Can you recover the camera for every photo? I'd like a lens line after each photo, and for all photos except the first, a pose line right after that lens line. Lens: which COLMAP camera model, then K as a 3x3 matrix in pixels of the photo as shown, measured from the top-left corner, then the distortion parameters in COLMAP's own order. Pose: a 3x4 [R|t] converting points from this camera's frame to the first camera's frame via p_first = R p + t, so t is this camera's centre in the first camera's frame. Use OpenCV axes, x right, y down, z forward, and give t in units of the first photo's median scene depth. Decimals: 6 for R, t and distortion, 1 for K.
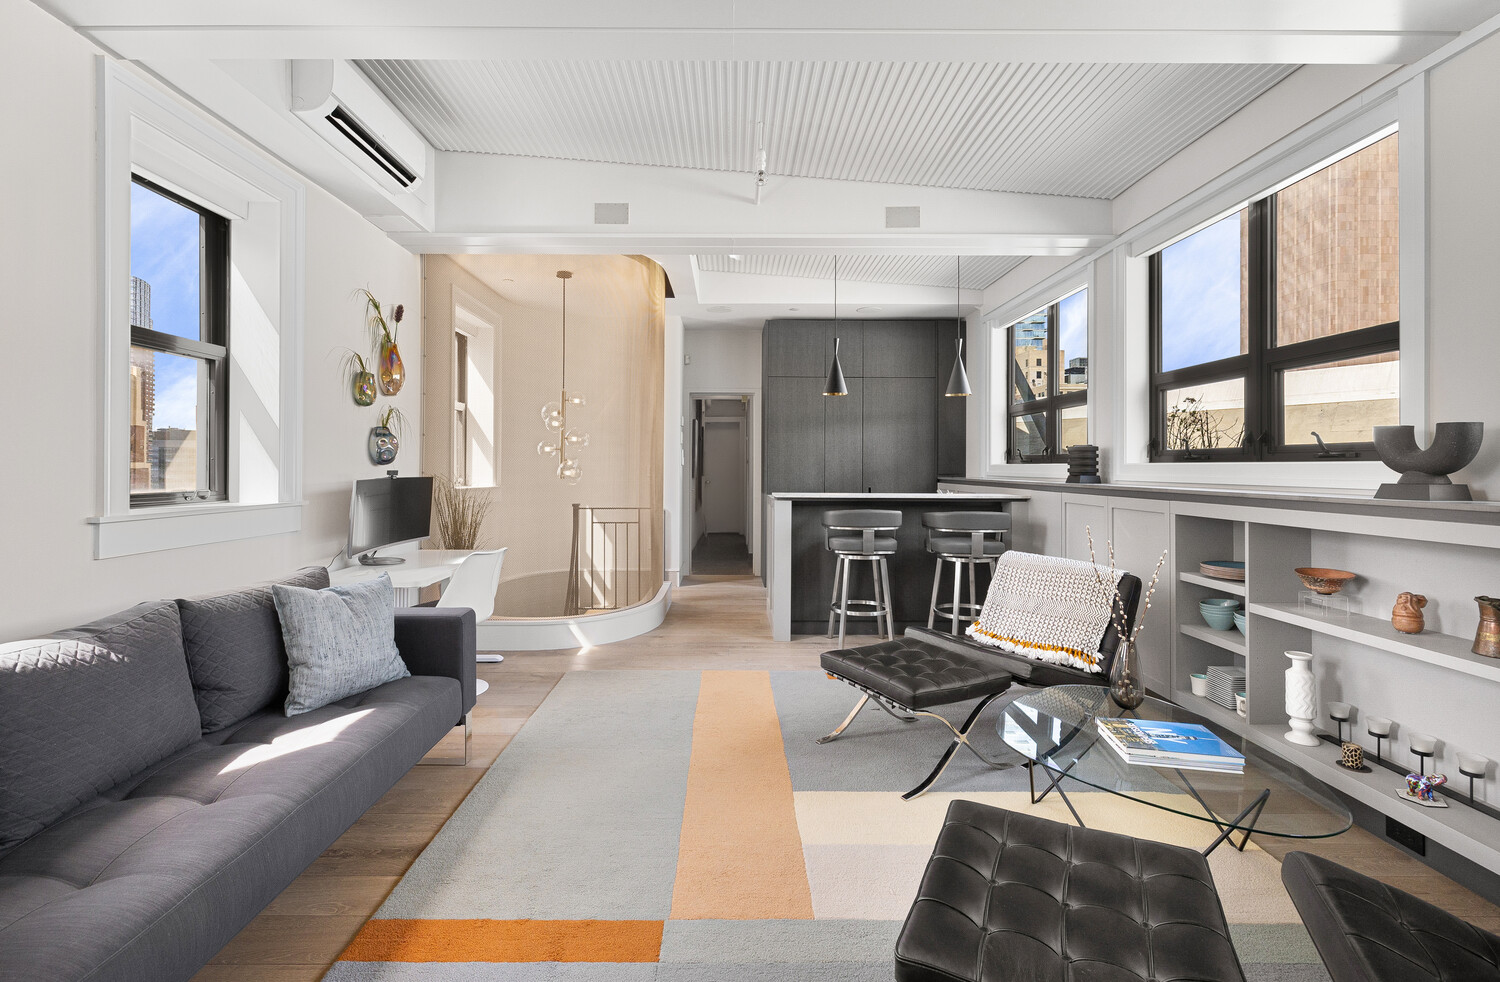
lens RADIAL K [[639.2, 0, 735.5], [0, 639.2, 463.7], [0, 0, 1]] dist [0.001832, -0.000476]
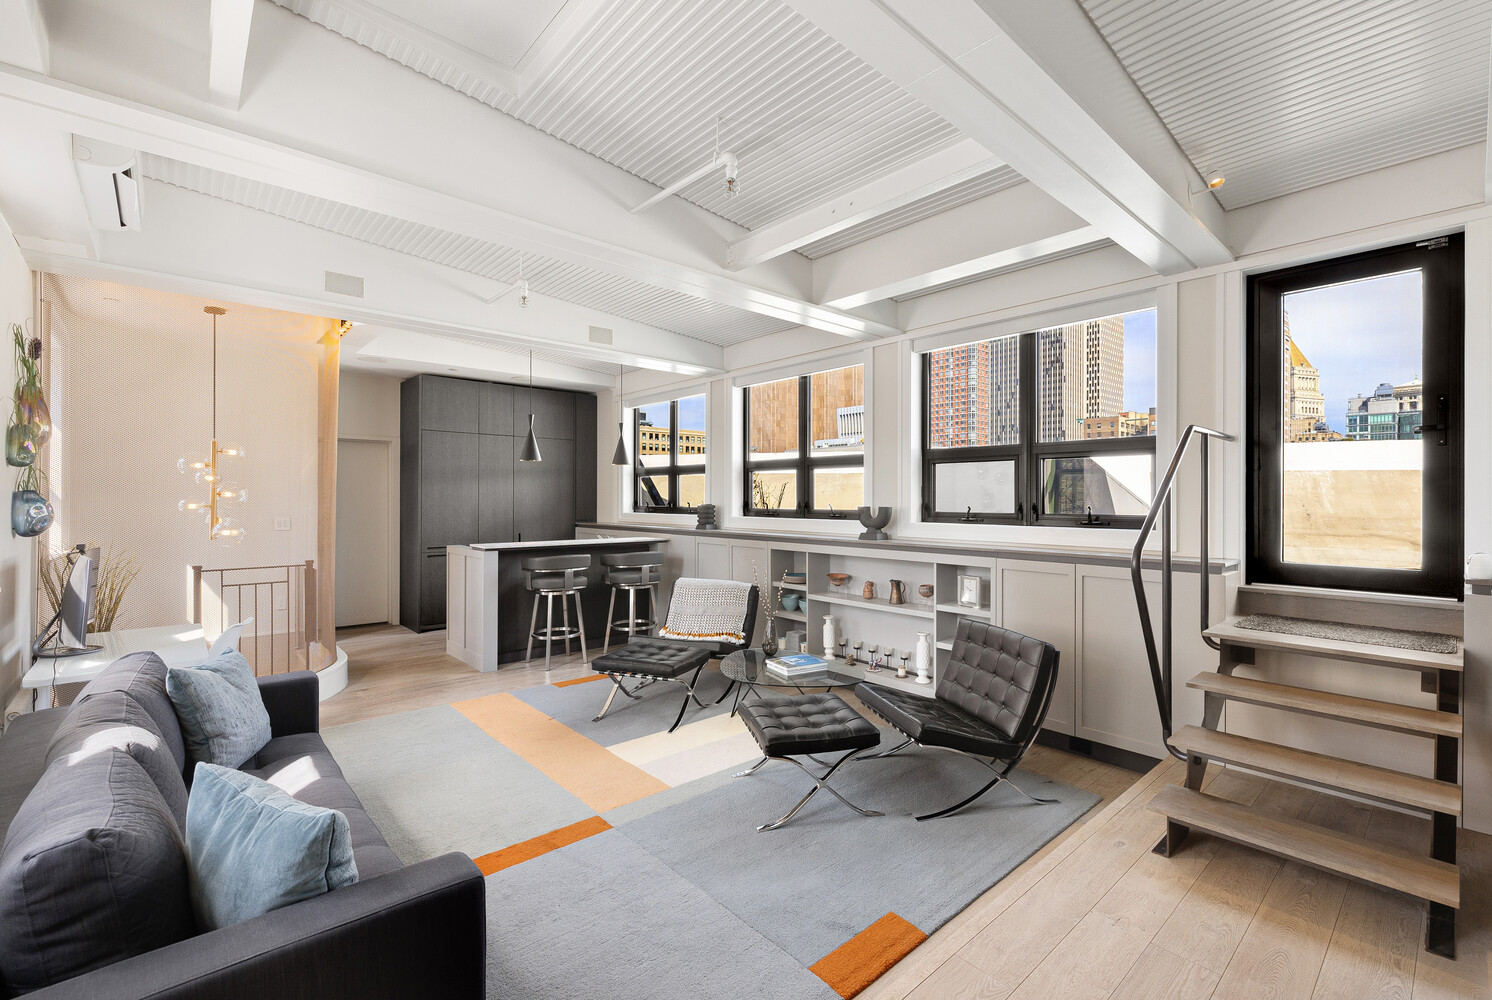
lens RADIAL K [[638.4, 0, 747.2], [0, 638.4, 498.6], [0, 0, 1]] dist [0.015598, 0.000362]
pose [[0.756955, -0.000463, 0.653467, -0.514439], [-0.002083, 0.999993, 0.003122, -0.065647], [-0.653464, -0.003724, 0.756948, -0.291536]]
